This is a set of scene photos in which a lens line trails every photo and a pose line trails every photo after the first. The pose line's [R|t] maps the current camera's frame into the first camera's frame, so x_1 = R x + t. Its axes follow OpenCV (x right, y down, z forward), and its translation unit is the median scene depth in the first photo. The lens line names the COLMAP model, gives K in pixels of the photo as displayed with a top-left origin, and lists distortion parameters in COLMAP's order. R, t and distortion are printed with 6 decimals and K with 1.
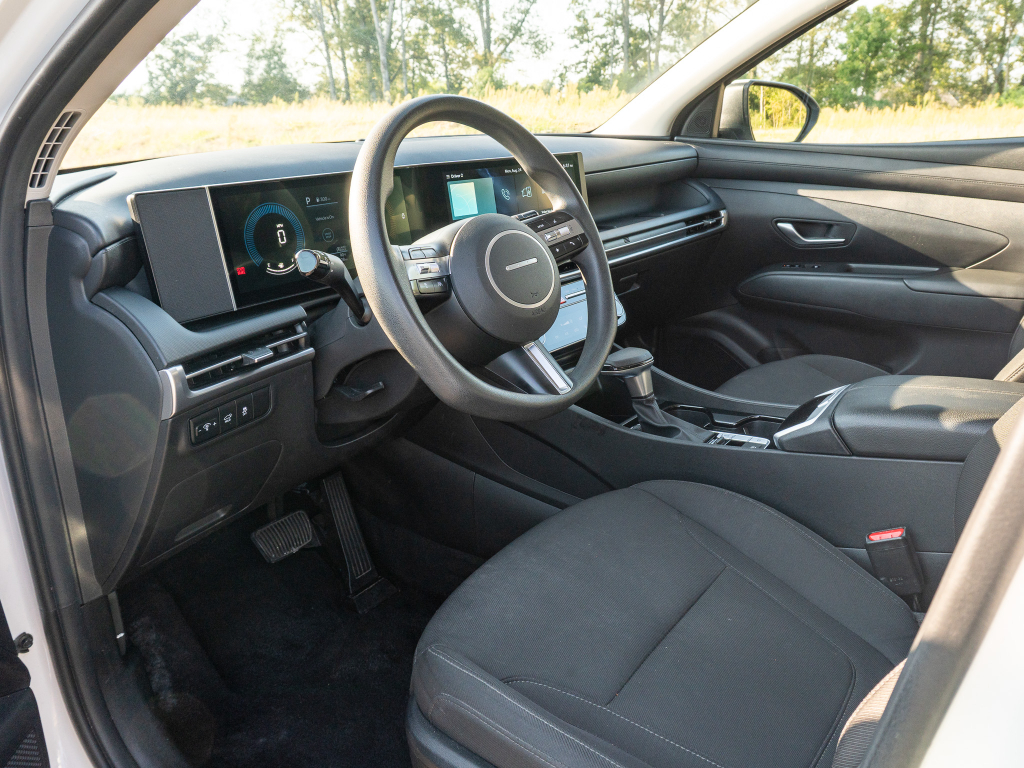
lens RADIAL K [[805.9, 0, 512.0], [0, 805.9, 384.0], [0, 0, 1]] dist [0.016786, -0.053744]
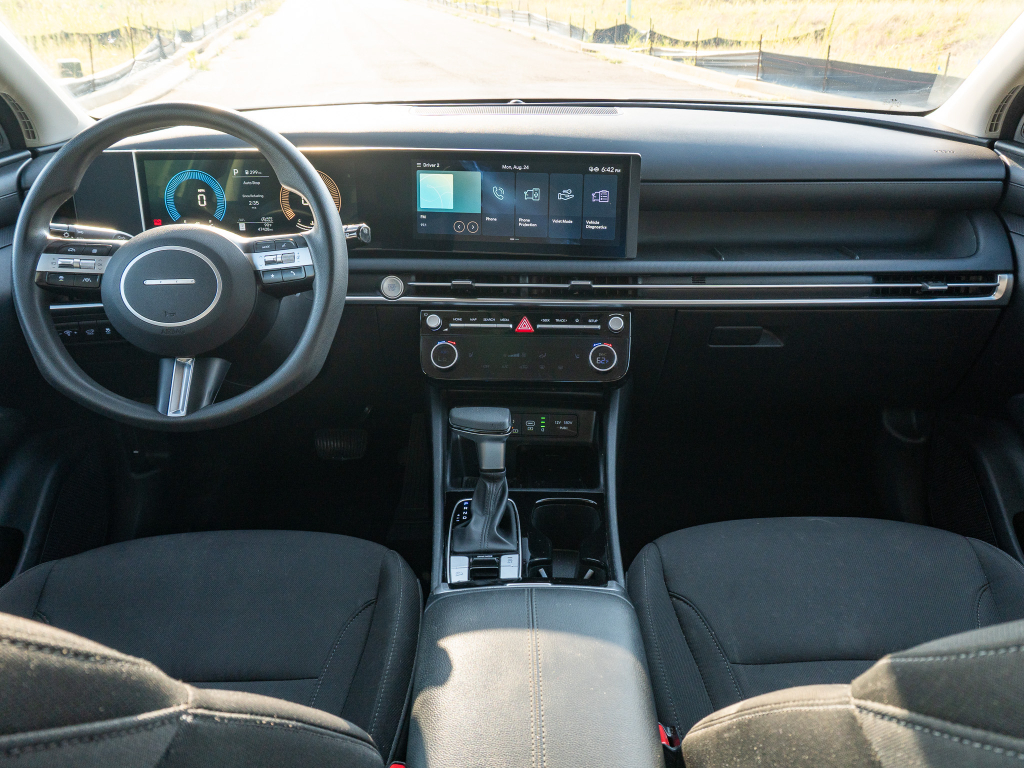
lens RADIAL K [[817.2, 0, 540.9], [0, 817.2, 372.4], [0, 0, 1]] dist [-0.018910, -0.004666]
pose [[0.615178, 0.350451, -0.706215, 0.565066], [-0.267786, 0.935398, 0.230914, -0.215863], [0.741517, 0.047061, 0.669282, 0.365630]]
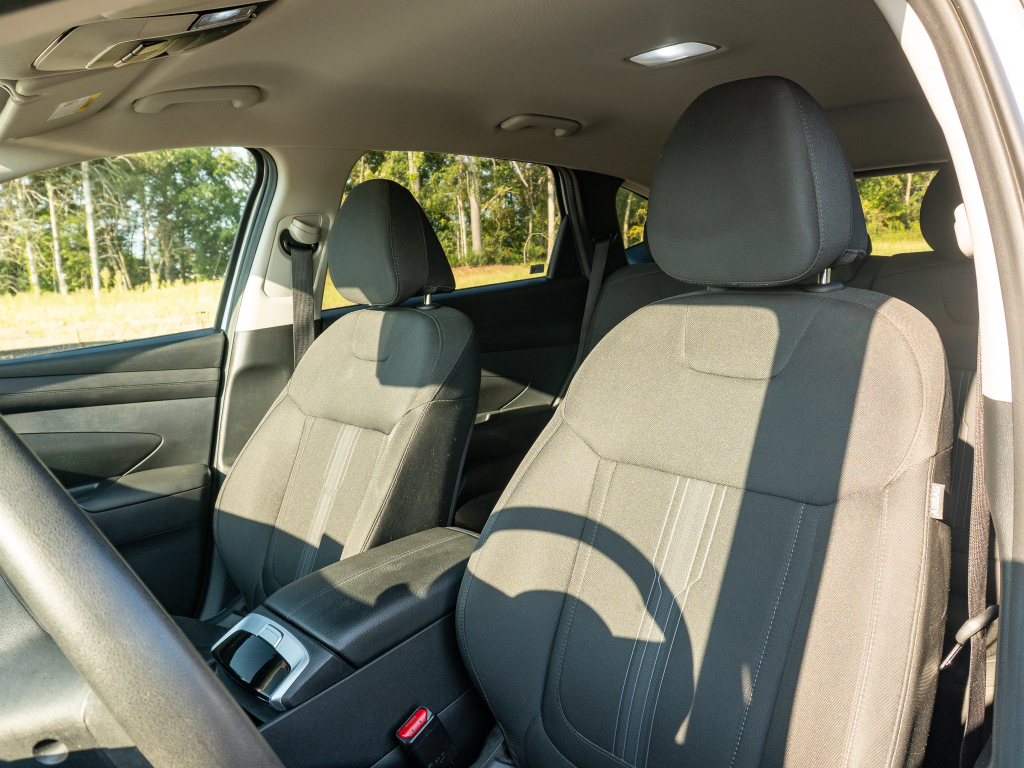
lens RADIAL K [[817.2, 0, 540.9], [0, 817.2, 372.4], [0, 0, 1]] dist [-0.018910, -0.004666]
pose [[0.199702, -0.115839, 0.972985, -0.262485], [0.351910, 0.935216, 0.039114, -0.123661], [-0.914482, 0.334593, 0.227529, 0.295439]]
